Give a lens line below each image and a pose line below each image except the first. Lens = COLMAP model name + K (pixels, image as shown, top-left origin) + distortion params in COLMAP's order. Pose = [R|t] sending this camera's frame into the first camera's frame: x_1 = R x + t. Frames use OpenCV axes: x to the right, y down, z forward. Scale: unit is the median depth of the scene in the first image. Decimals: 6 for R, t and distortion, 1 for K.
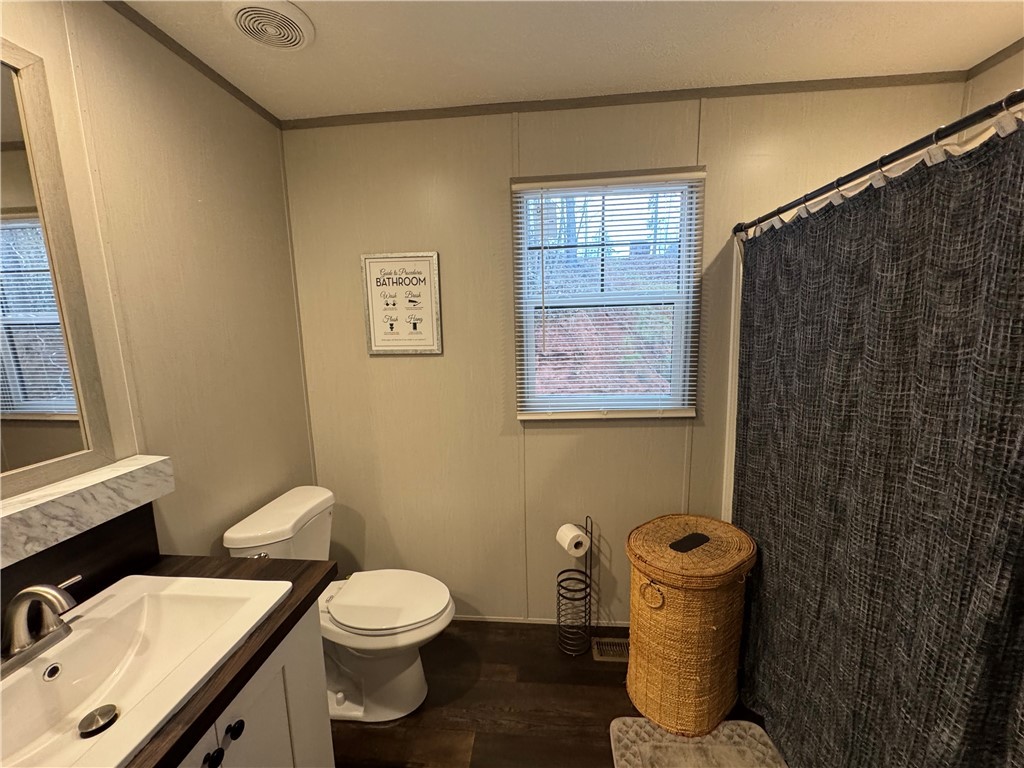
lens RADIAL K [[412.1, 0, 511.8], [0, 412.1, 385.6], [0, 0, 1]] dist [-0.001181, 0.000089]
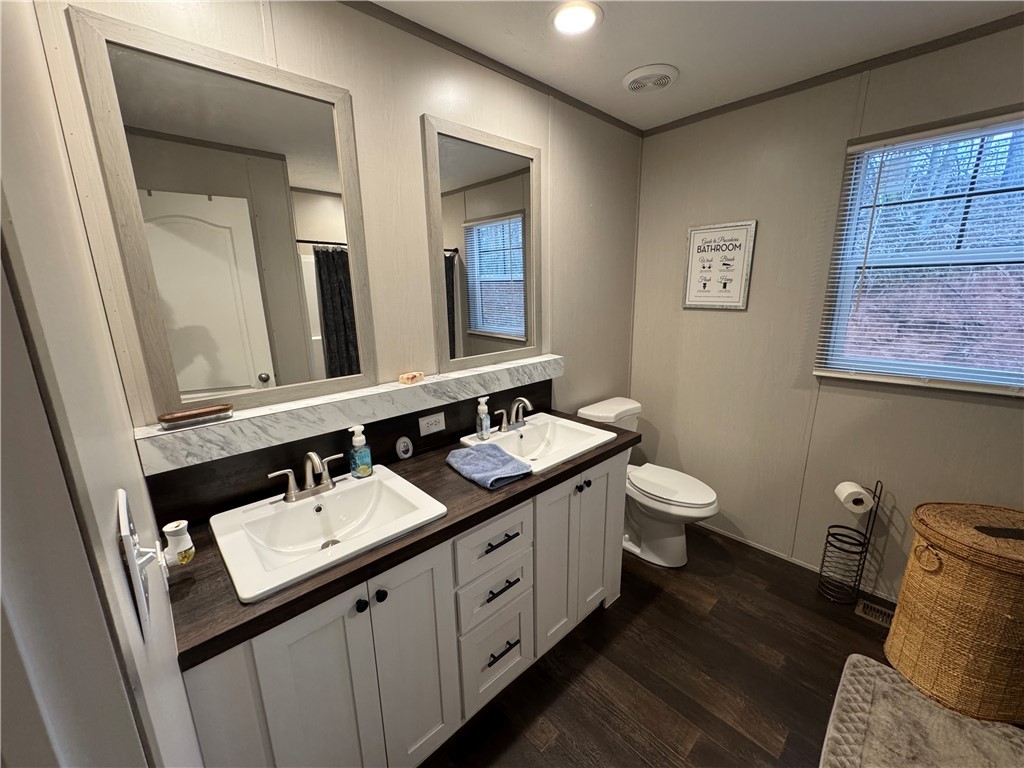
lens RADIAL K [[412.1, 0, 511.8], [0, 412.1, 385.6], [0, 0, 1]] dist [-0.001181, 0.000089]
pose [[0.748680, 0.165923, -0.641831, 0.128894], [-0.101680, 0.985457, 0.136148, 0.046958], [0.655087, -0.036670, 0.754663, -0.351899]]
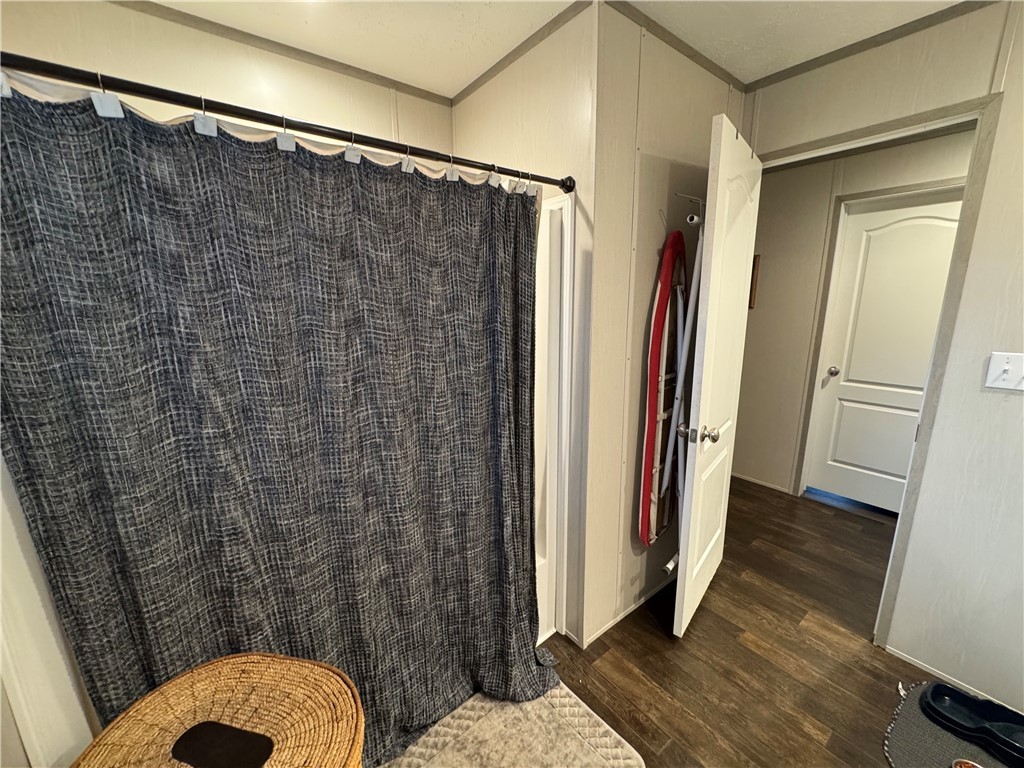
lens RADIAL K [[412.1, 0, 511.8], [0, 412.1, 385.6], [0, 0, 1]] dist [-0.001181, 0.000089]
pose [[-0.683302, -0.119987, 0.720209, -0.058041], [0.135052, 0.948614, 0.286170, -0.068681], [-0.717537, 0.292806, -0.631985, 0.524990]]
